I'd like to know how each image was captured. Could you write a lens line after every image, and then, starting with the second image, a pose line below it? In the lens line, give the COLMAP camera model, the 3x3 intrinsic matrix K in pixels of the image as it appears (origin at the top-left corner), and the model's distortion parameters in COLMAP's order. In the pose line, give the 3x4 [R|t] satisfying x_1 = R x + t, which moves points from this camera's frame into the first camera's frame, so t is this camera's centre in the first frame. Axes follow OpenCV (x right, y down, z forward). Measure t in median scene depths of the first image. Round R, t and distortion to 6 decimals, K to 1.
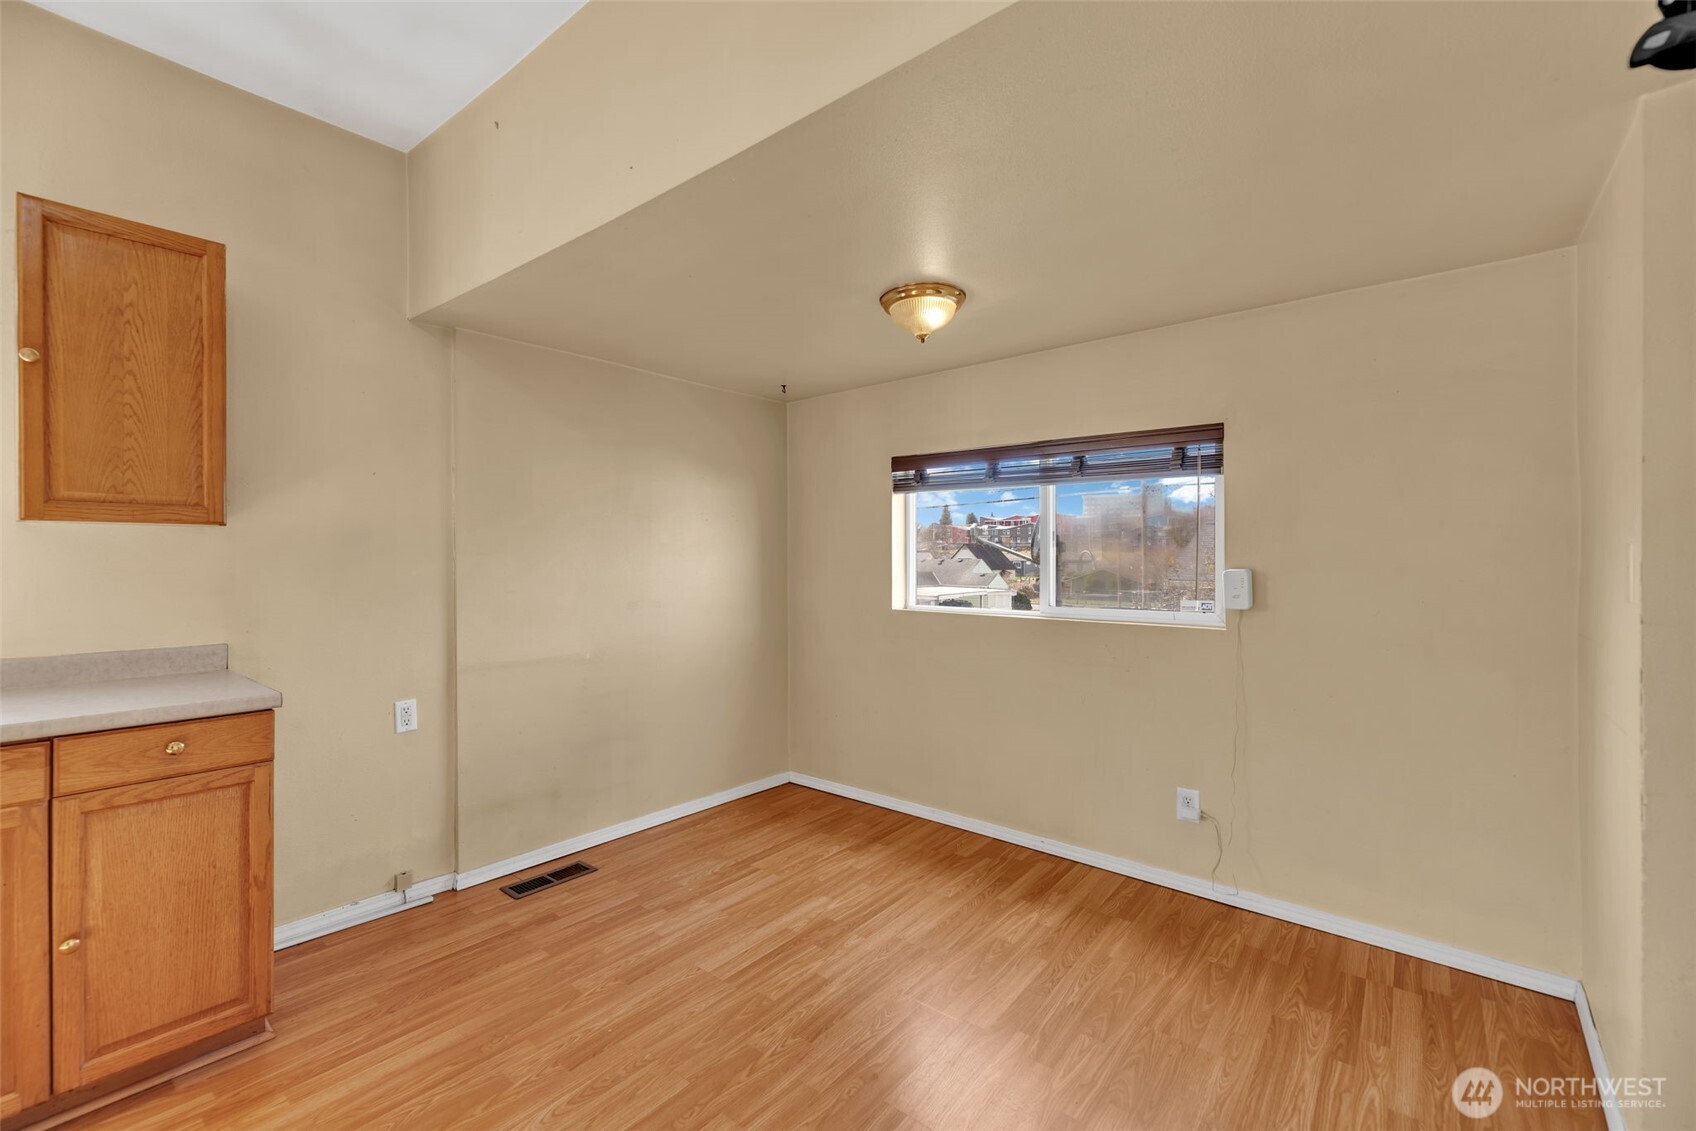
lens RADIAL K [[702.7, 0, 845.7], [0, 702.7, 561.4], [0, 0, 1]] dist [0.000771, -0.000112]
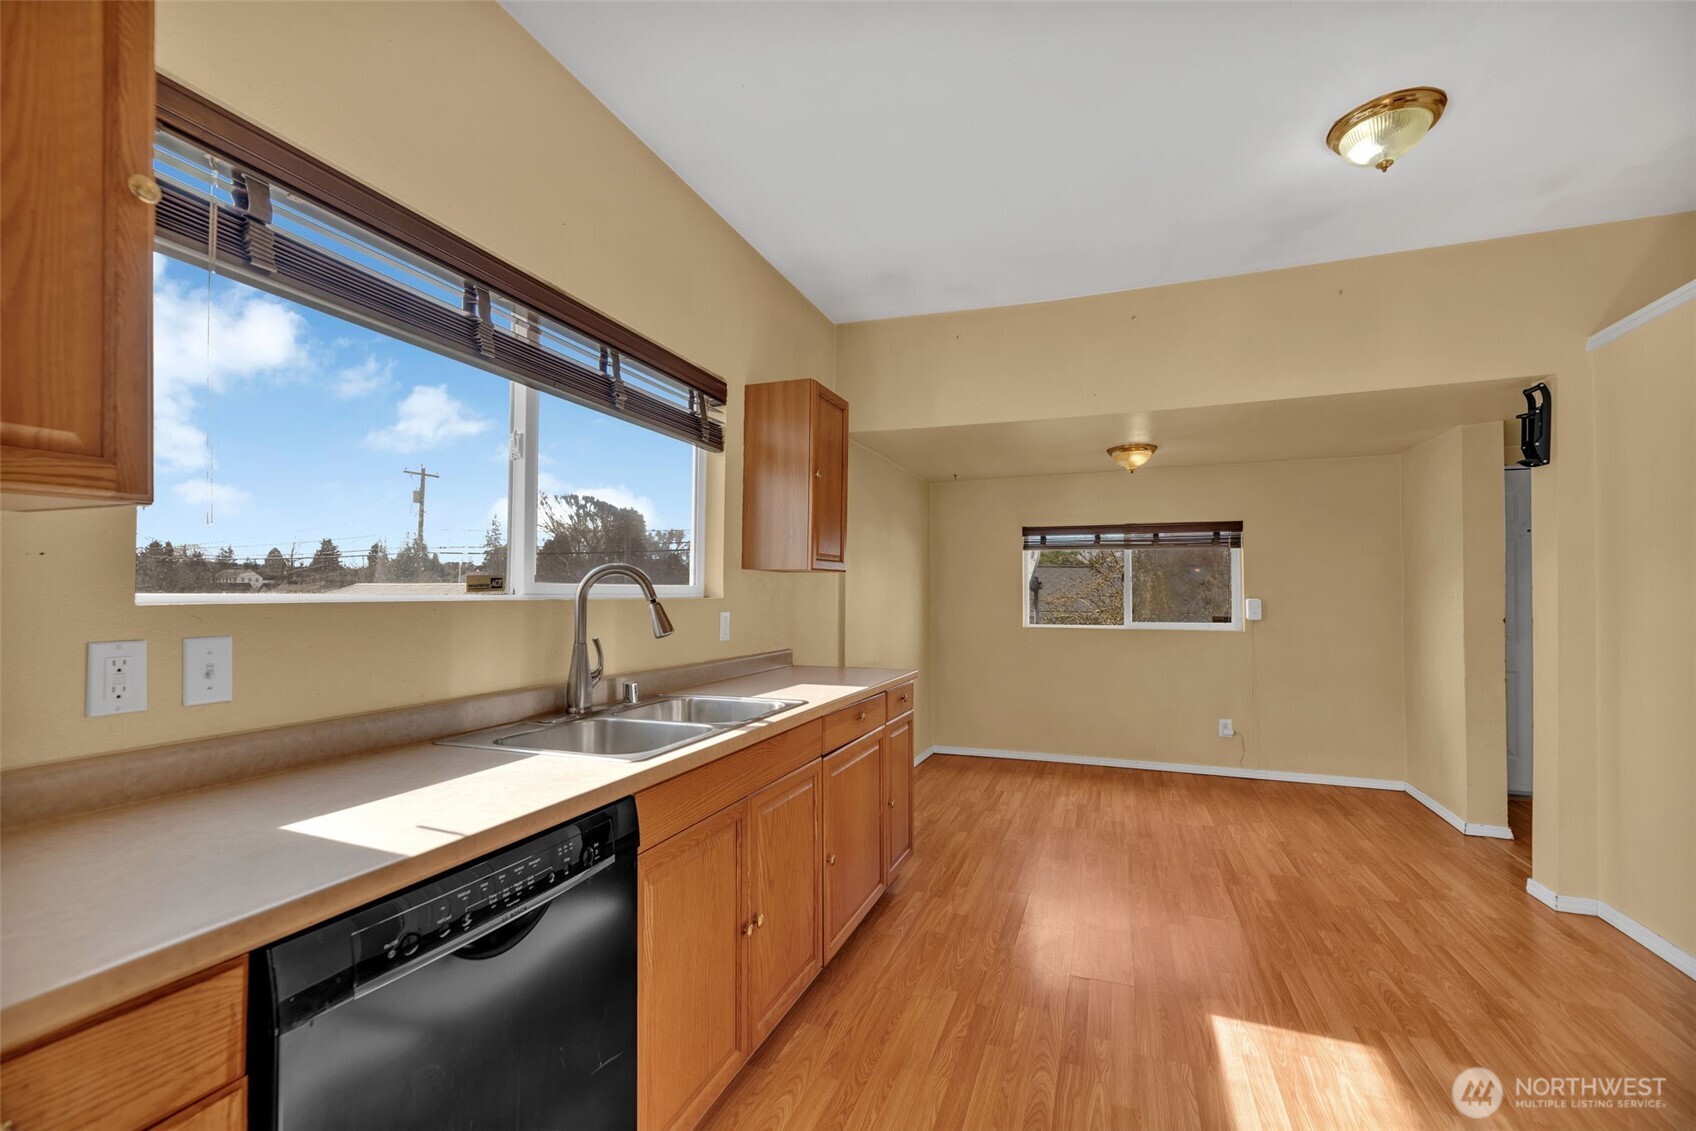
lens RADIAL K [[702.7, 0, 853.1], [0, 702.7, 579.0], [0, 0, 1]] dist [0.000771, -0.000112]
pose [[0.942966, 0.006088, 0.332835, -1.074195], [0.002951, 0.999641, -0.026645, 0.004755], [-0.332877, 0.026108, 0.942609, -0.426162]]
